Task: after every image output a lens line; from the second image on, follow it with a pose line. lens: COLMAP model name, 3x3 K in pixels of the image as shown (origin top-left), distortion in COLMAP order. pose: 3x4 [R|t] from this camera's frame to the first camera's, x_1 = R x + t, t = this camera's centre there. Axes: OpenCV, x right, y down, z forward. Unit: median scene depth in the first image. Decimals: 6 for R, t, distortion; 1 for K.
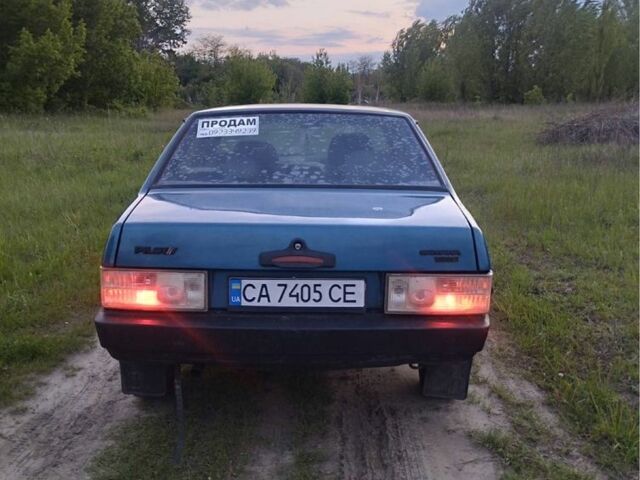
lens RADIAL K [[702.3, 0, 323.4], [0, 702.3, 238.6], [0, 0, 1]] dist [0.042457, 0.000000]
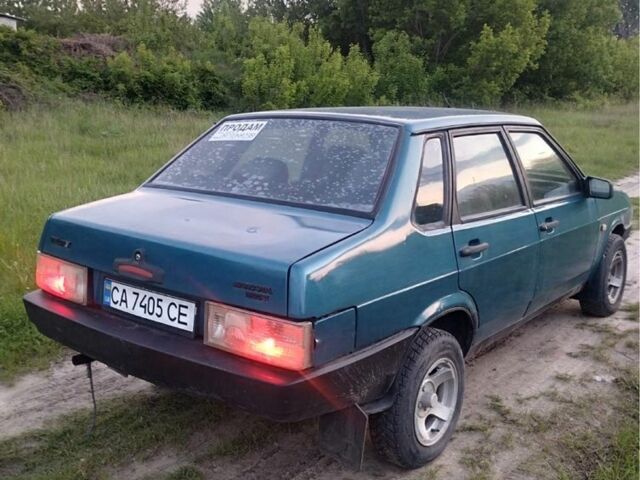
lens RADIAL K [[702.3, 0, 320.7], [0, 702.3, 241.9], [0, 0, 1]] dist [0.042457, 0.000000]
pose [[0.781806, 0.128390, -0.610160, 0.743031], [-0.118157, 0.991346, 0.057203, -0.094148], [0.612224, 0.027373, 0.790210, 0.366714]]
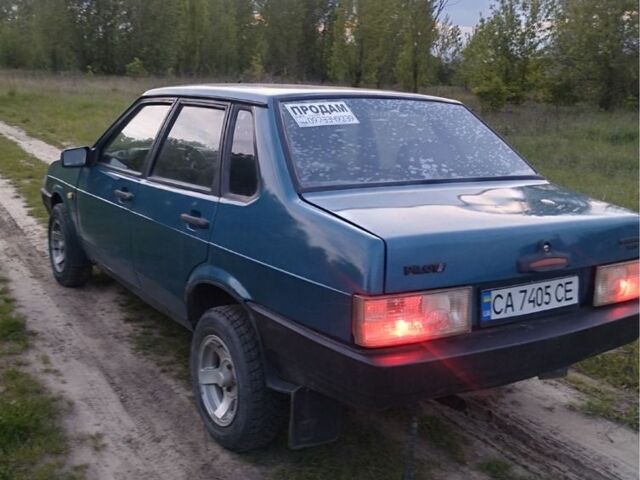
lens RADIAL K [[702.3, 0, 316.5], [0, 702.3, 233.8], [0, 0, 1]] dist [0.042457, 0.000000]
pose [[0.846148, -0.084001, 0.526286, -0.762954], [0.067081, 0.996433, 0.051190, -0.074001], [-0.528709, -0.008011, 0.848765, 0.358066]]
